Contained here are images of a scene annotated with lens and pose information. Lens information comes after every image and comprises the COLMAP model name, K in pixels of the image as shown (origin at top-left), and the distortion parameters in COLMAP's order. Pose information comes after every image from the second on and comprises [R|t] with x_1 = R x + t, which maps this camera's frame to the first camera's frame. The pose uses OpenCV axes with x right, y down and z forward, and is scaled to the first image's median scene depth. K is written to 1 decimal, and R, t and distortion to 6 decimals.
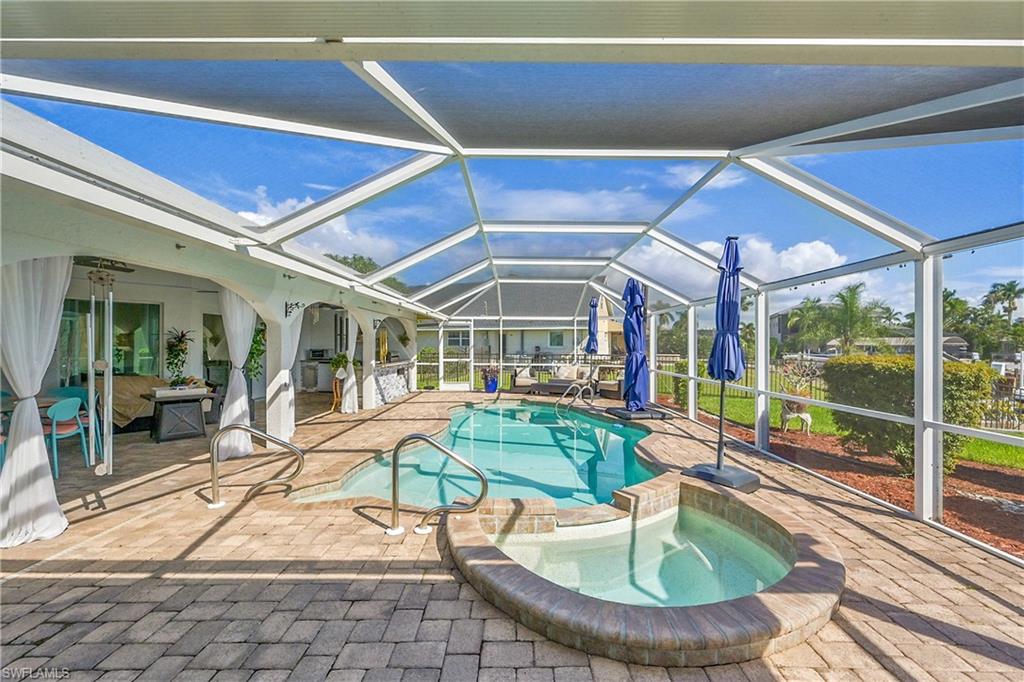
lens RADIAL K [[420.7, 0, 513.9], [0, 420.7, 343.2], [0, 0, 1]] dist [0.001248, -0.000530]
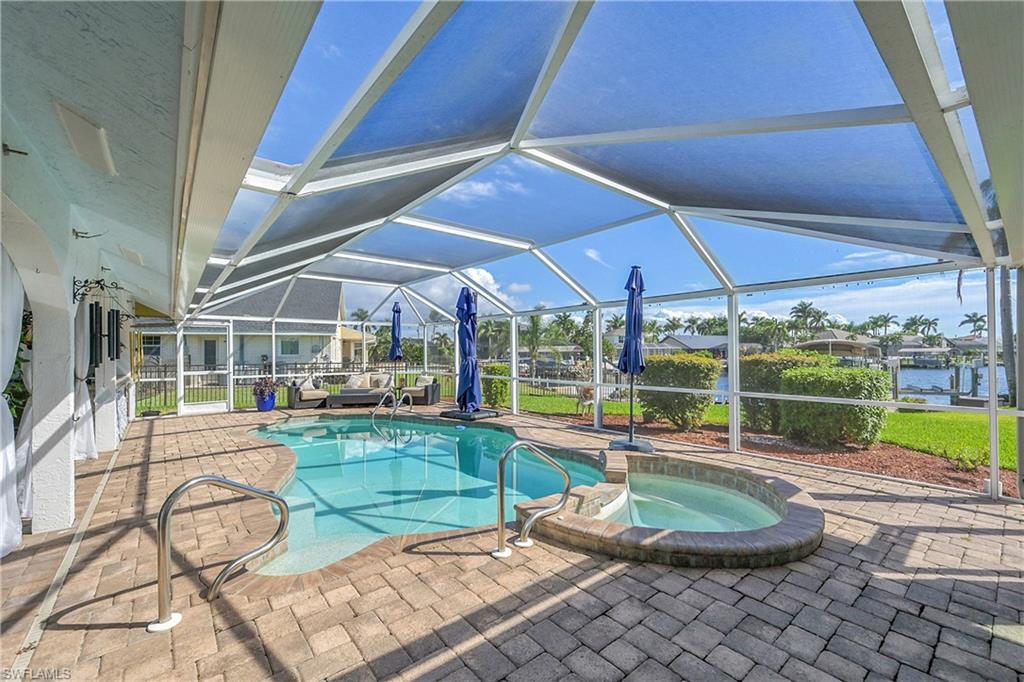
lens RADIAL K [[420.7, 0, 515.8], [0, 420.7, 347.0], [0, 0, 1]] dist [0.001248, -0.000530]
pose [[0.773409, -0.000443, 0.633907, -0.494910], [0.006938, 0.999946, -0.007767, 0.009314], [-0.633869, 0.010405, 0.773370, 0.170158]]
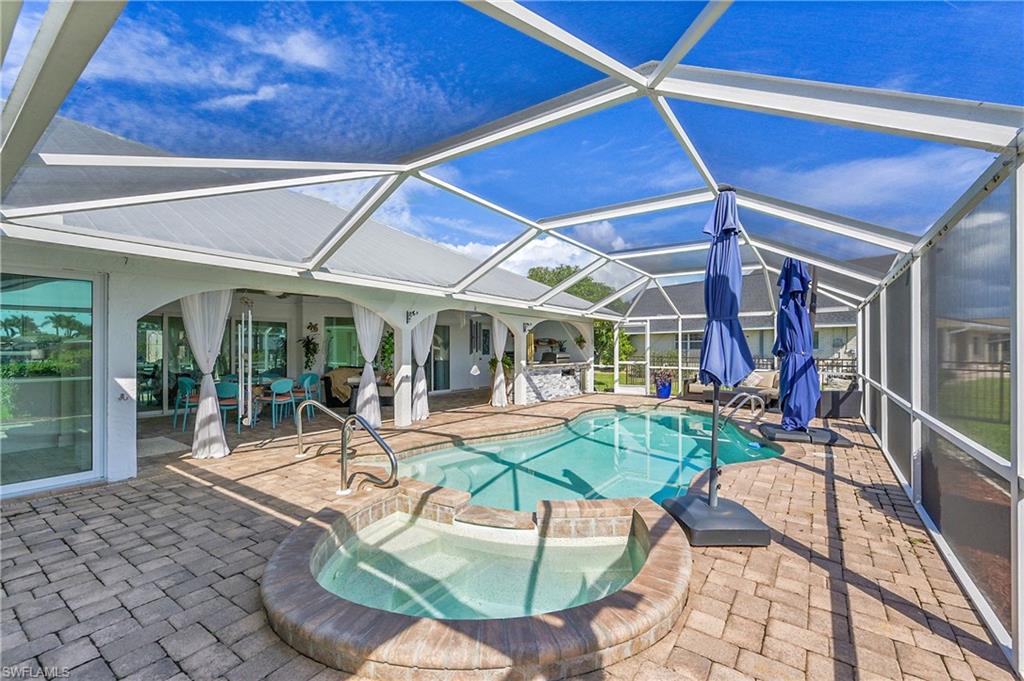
lens RADIAL K [[420.7, 0, 520.2], [0, 420.7, 343.9], [0, 0, 1]] dist [0.001248, -0.000530]
pose [[0.830782, -0.010251, -0.556504, 0.498058], [0.005139, 0.999929, -0.010747, 0.017512], [0.556574, 0.006069, 0.830776, 0.157508]]
